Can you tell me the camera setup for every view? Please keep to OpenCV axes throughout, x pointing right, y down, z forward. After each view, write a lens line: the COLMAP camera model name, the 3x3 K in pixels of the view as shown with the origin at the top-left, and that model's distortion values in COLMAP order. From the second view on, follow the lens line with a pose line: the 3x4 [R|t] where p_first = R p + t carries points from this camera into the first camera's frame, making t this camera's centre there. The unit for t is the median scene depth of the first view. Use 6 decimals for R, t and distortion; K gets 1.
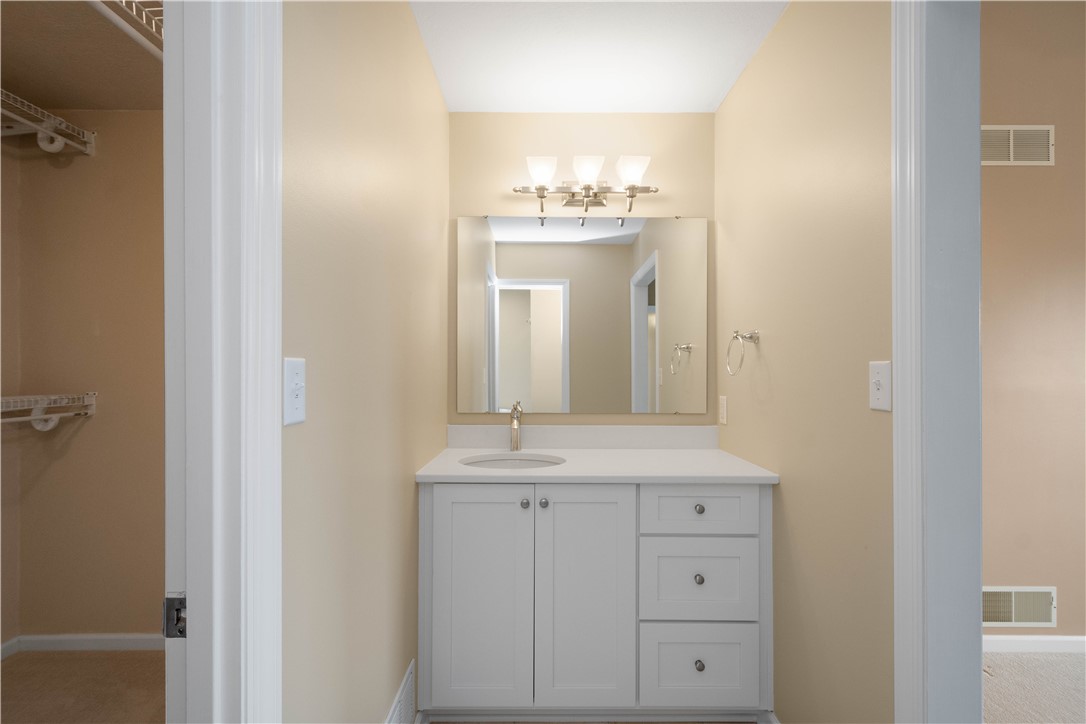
lens RADIAL K [[480.4, 0, 544.2], [0, 480.4, 371.2], [0, 0, 1]] dist [0.004045, -0.000522]
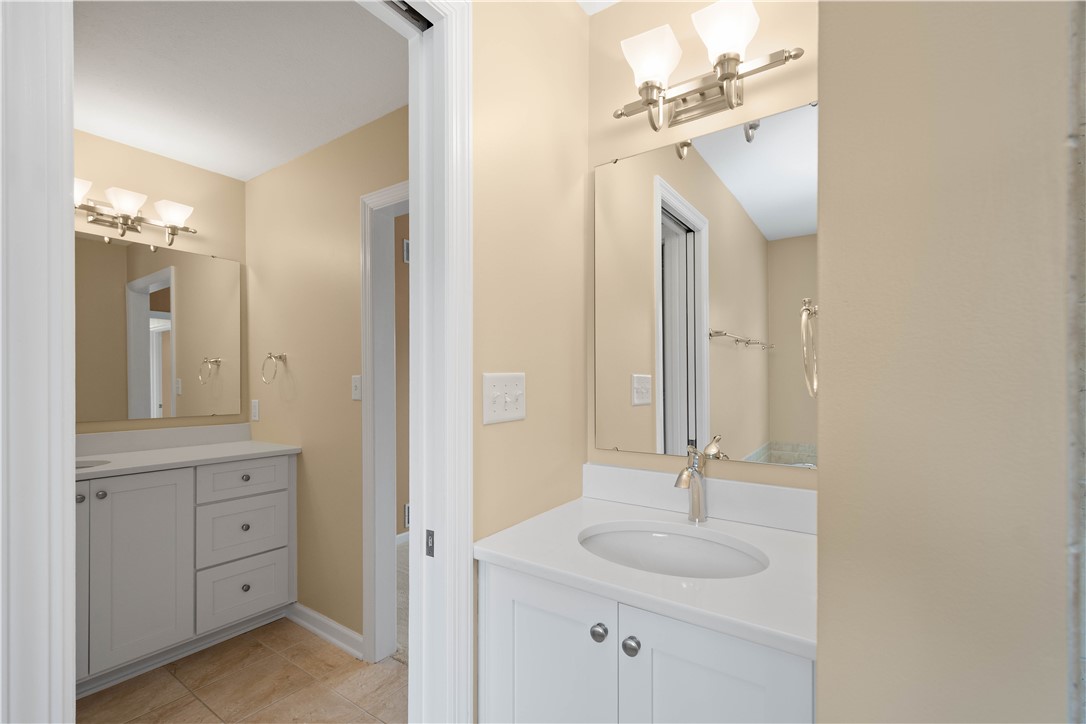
lens RADIAL K [[480.4, 0, 544.4], [0, 480.4, 382.8], [0, 0, 1]] dist [0.004045, -0.000522]
pose [[0.569153, -0.004488, 0.822219, -0.290831], [0.003239, 0.999990, 0.003217, 0.003975], [-0.822225, 0.000832, 0.569162, -0.454546]]
